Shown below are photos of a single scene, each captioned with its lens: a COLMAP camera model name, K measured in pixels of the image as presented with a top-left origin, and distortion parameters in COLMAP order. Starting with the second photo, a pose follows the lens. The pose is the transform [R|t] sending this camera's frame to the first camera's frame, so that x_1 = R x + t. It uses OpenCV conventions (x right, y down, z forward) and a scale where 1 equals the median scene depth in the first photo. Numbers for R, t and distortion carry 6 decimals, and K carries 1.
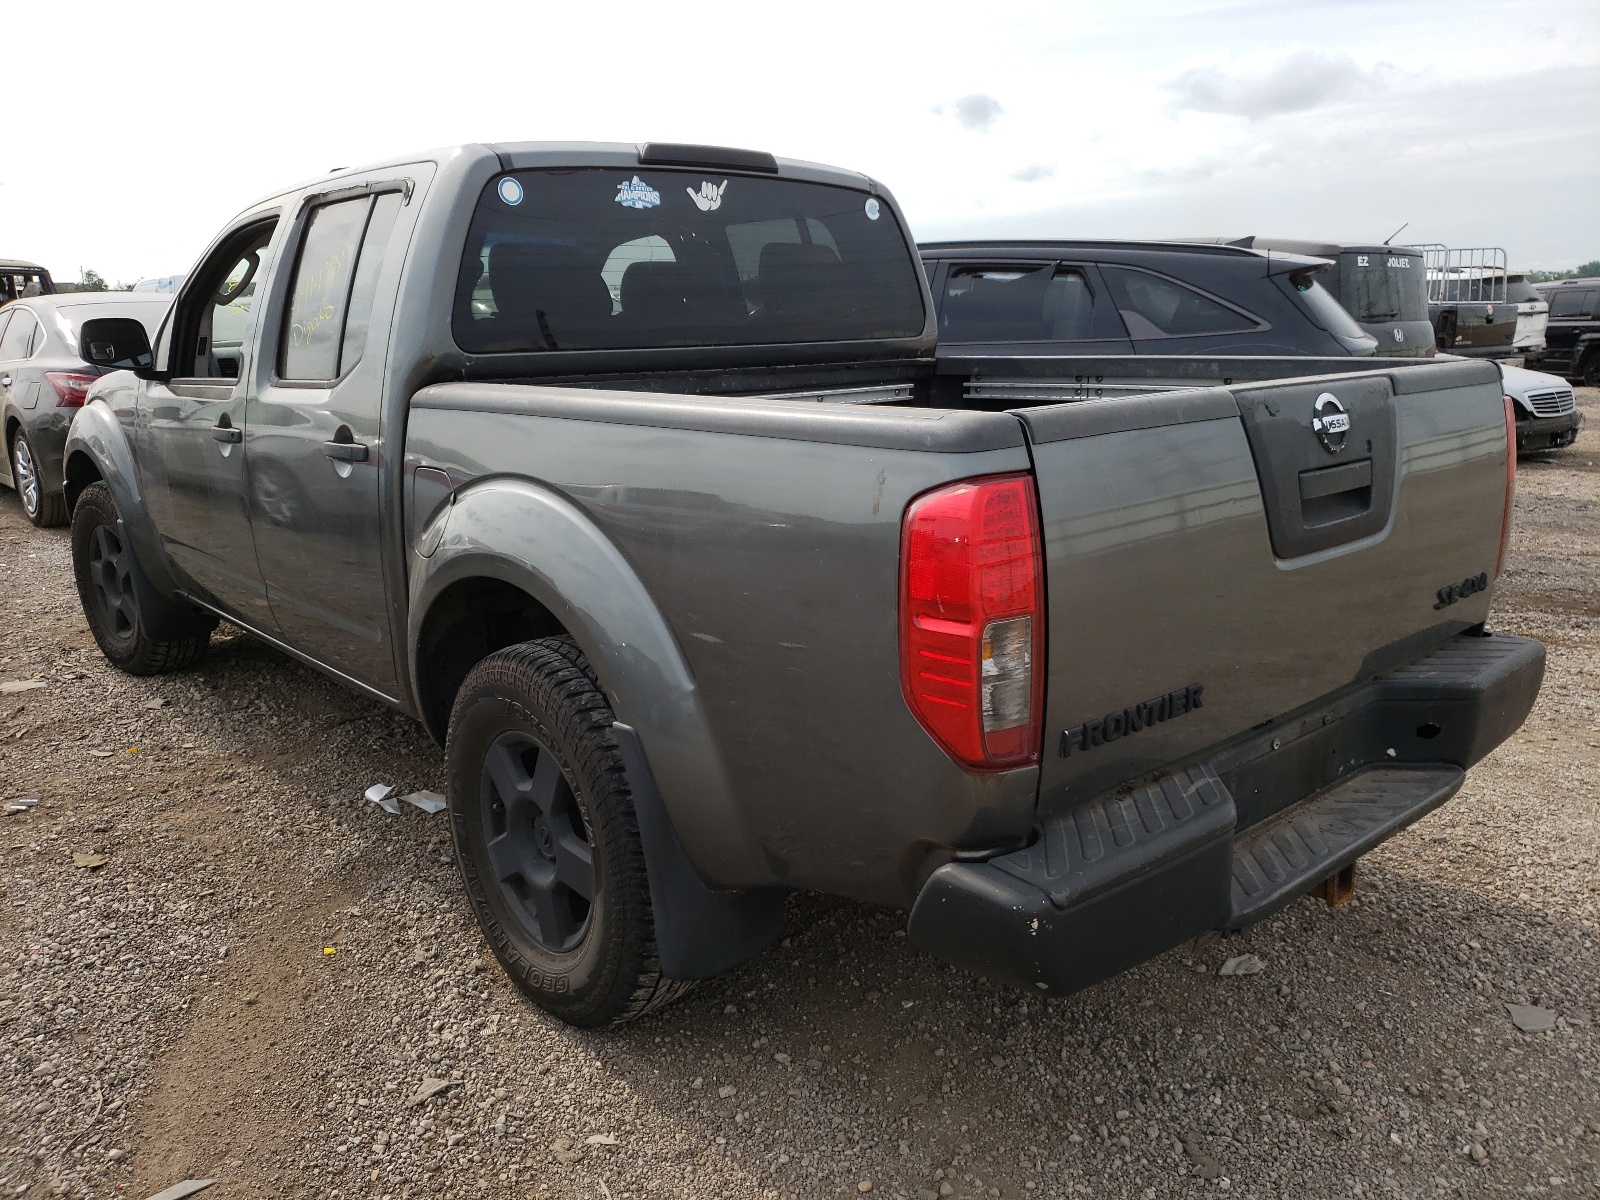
lens RADIAL K [[1217.8, 0, 802.1], [0, 1217.8, 611.8], [0, 0, 1]] dist [-0.009556, -0.001924]
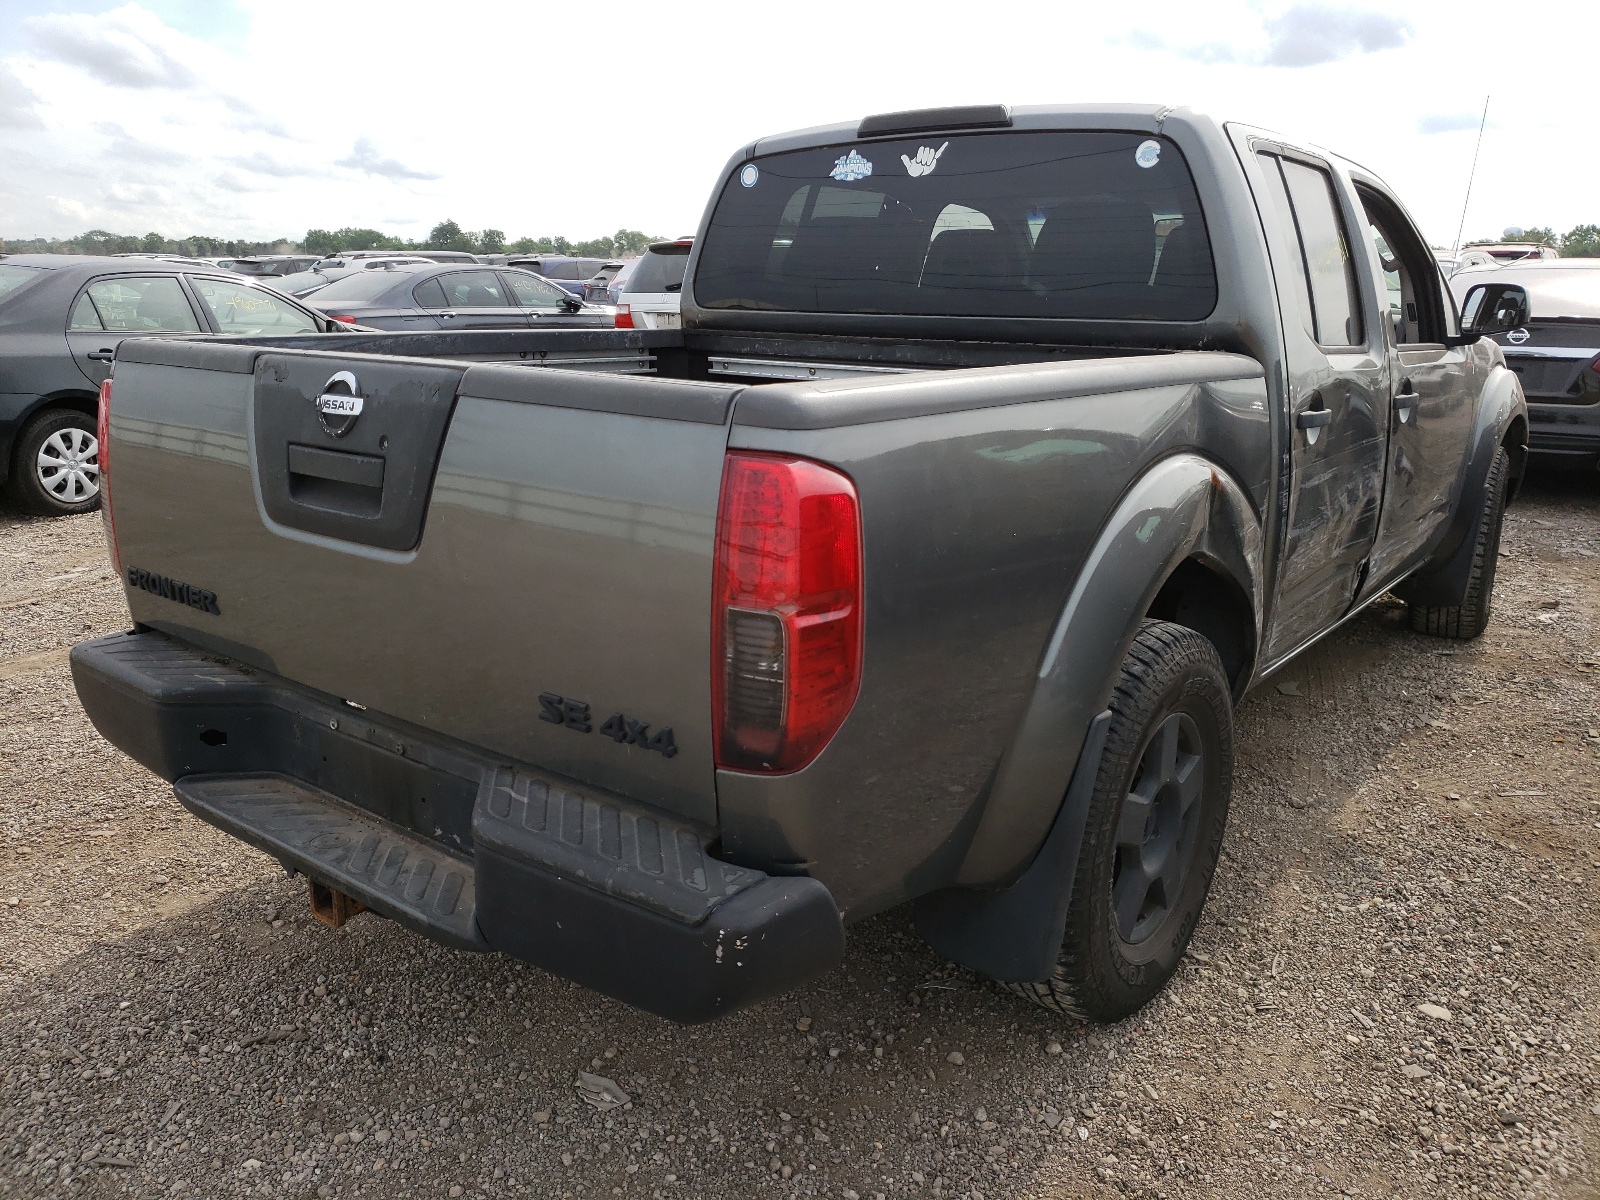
lens RADIAL K [[1217.8, 0, 802.0], [0, 1217.8, 588.1], [0, 0, 1]] dist [-0.009556, -0.001924]
pose [[0.210631, 0.257465, -0.943052, 0.941655], [-0.251818, 0.946428, 0.202143, -0.198137], [0.944575, 0.194900, 0.264182, 0.744983]]
